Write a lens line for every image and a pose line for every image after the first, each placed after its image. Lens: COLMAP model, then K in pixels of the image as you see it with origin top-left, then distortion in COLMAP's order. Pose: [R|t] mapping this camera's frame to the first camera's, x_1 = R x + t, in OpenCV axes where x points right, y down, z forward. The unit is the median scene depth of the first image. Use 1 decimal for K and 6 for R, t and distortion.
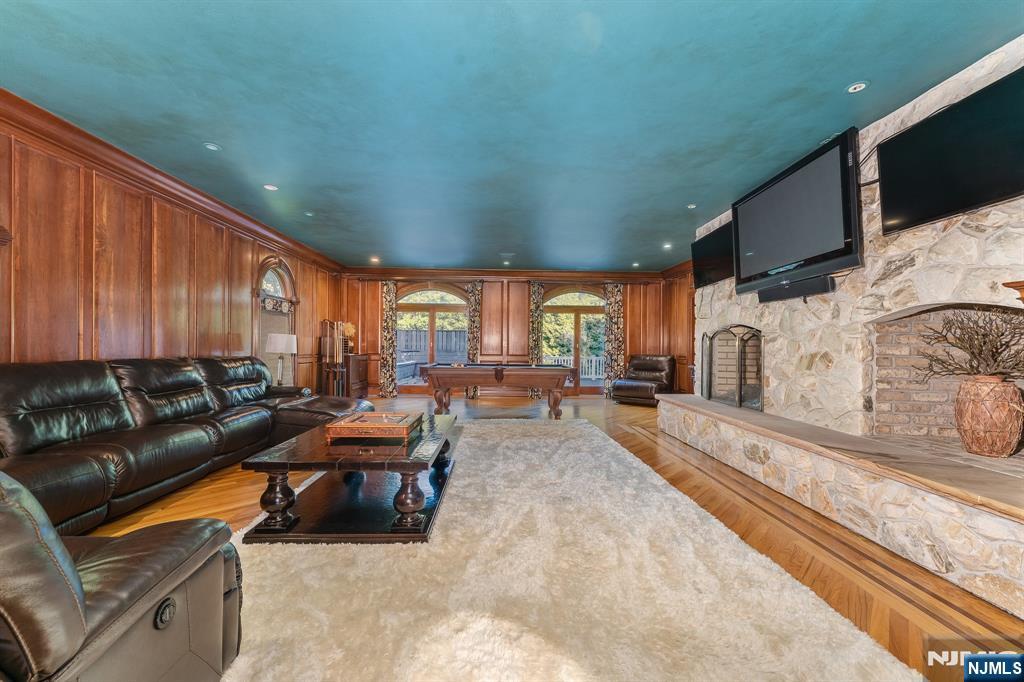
lens RADIAL K [[423.9, 0, 511.1], [0, 423.9, 346.6], [0, 0, 1]] dist [-0.003178, 0.000220]
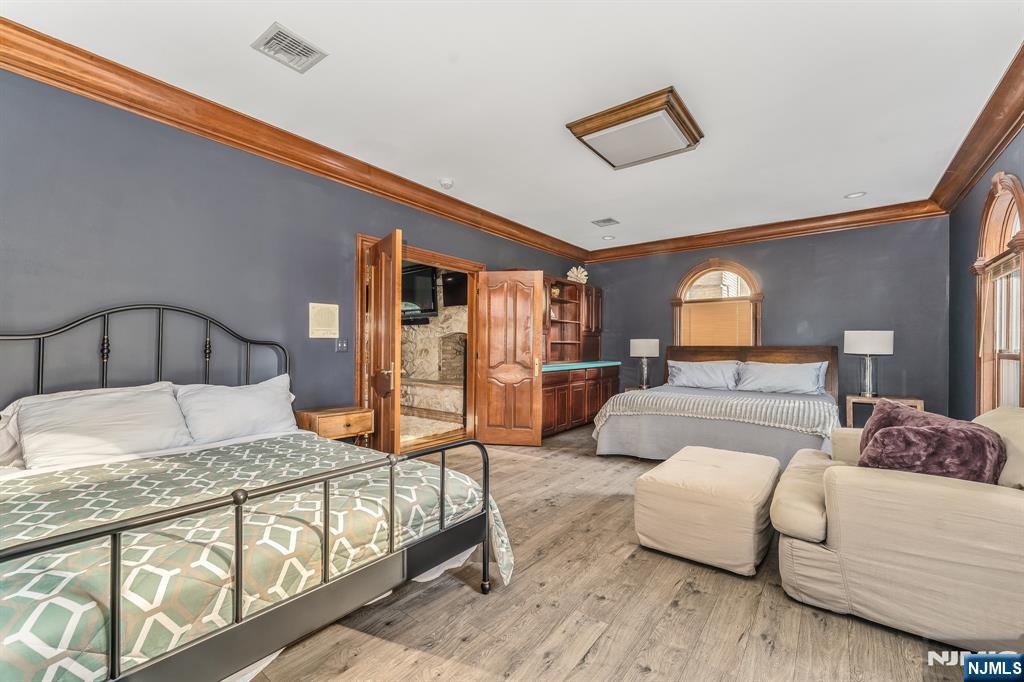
lens RADIAL K [[423.9, 0, 510.8], [0, 423.9, 343.8], [0, 0, 1]] dist [-0.003178, 0.000220]
pose [[0.656648, -0.004318, 0.754185, -0.898449], [0.003385, 0.999990, 0.002778, -0.022943], [-0.754190, 0.000729, 0.656656, -1.120117]]
